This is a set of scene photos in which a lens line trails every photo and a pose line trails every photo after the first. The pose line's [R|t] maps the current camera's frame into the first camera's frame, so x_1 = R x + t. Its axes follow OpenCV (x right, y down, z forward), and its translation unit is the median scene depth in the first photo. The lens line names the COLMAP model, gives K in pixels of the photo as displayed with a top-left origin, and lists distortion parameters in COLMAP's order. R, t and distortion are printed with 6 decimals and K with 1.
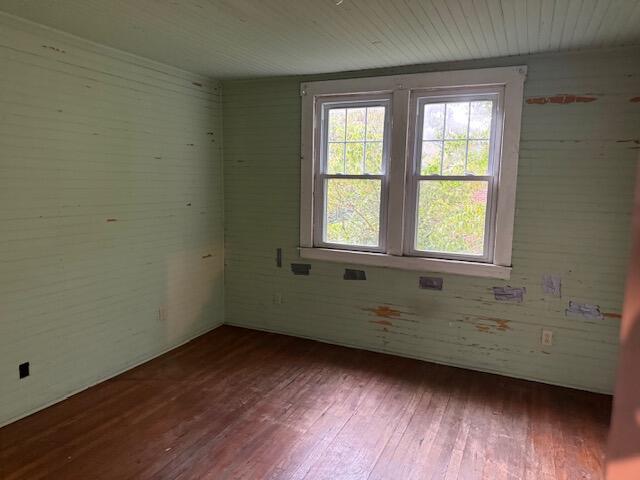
lens RADIAL K [[449.7, 0, 325.4], [0, 449.7, 238.3], [0, 0, 1]] dist [0.036607, -0.048587]
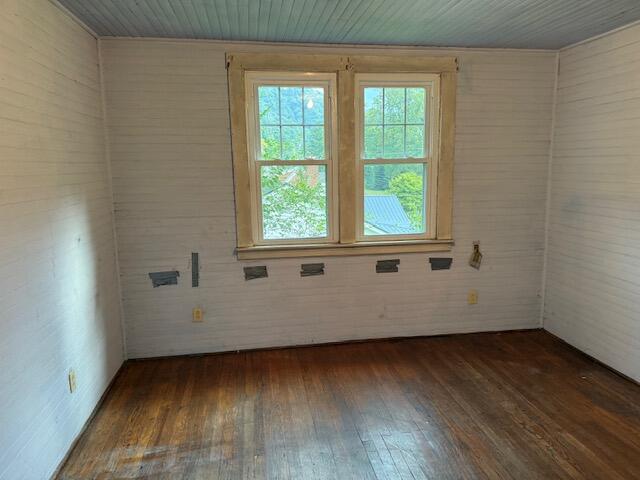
lens RADIAL K [[449.7, 0, 324.1], [0, 449.7, 239.5], [0, 0, 1]] dist [0.036607, -0.048587]
pose [[0.823027, -0.117590, 0.555697, -0.456037], [0.102192, 0.993027, 0.058780, -0.033861], [-0.558734, 0.008410, 0.829304, 0.240936]]
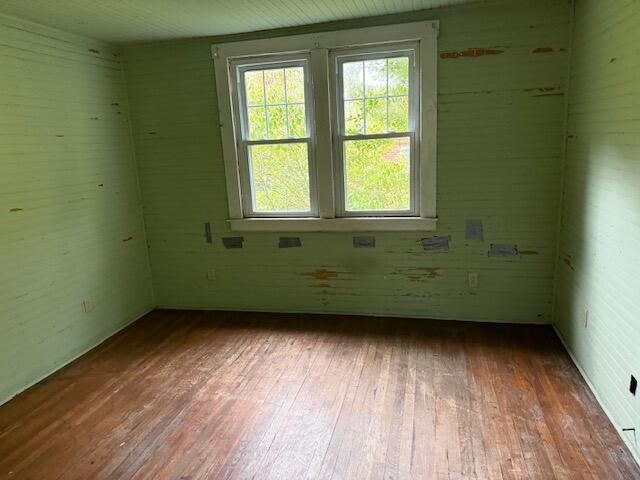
lens RADIAL K [[449.7, 0, 319.9], [0, 449.7, 237.5], [0, 0, 1]] dist [0.036607, -0.048587]
pose [[0.979040, -0.106596, 0.173545, -0.044380], [0.093709, 0.992311, 0.080850, -0.001758], [-0.180829, -0.062892, 0.981502, 0.013681]]
